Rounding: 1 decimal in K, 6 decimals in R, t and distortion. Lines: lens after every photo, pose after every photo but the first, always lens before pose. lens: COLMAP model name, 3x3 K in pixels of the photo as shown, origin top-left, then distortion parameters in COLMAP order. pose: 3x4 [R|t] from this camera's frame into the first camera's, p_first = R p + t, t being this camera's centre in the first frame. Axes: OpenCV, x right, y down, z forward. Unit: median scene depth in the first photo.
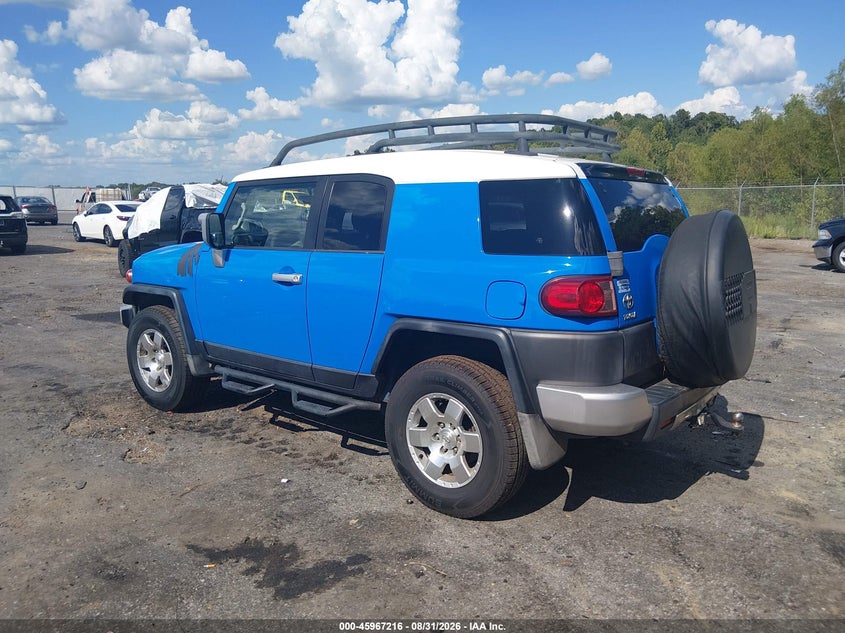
lens RADIAL K [[661.4, 0, 405.7], [0, 661.4, 314.1], [0, 0, 1]] dist [-0.009139, -0.022594]
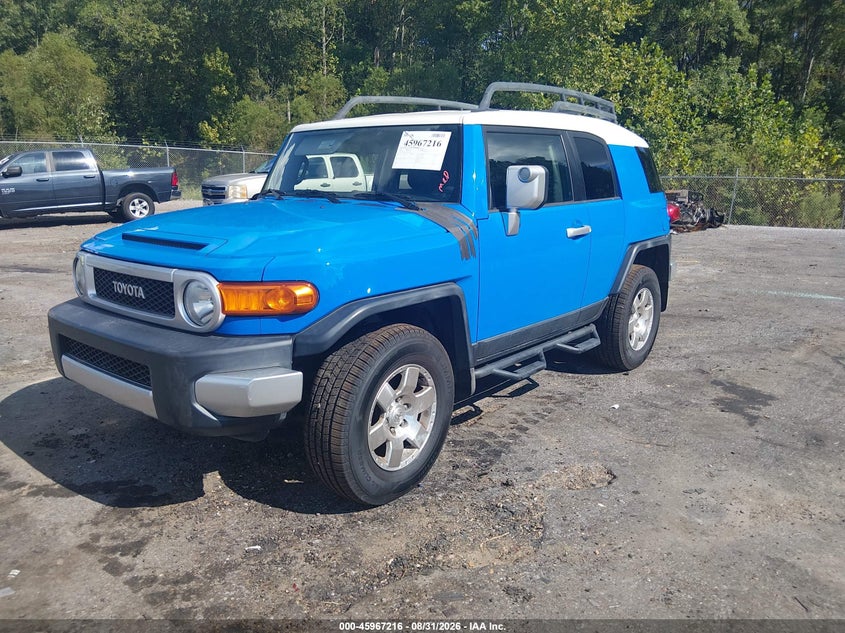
lens RADIAL K [[661.4, 0, 417.0], [0, 661.4, 318.1], [0, 0, 1]] dist [-0.009139, -0.022594]
pose [[-0.008379, -0.206341, 0.978444, -1.221313], [0.148480, 0.967375, 0.205278, -0.174150], [-0.988880, 0.146999, 0.022532, 1.249387]]
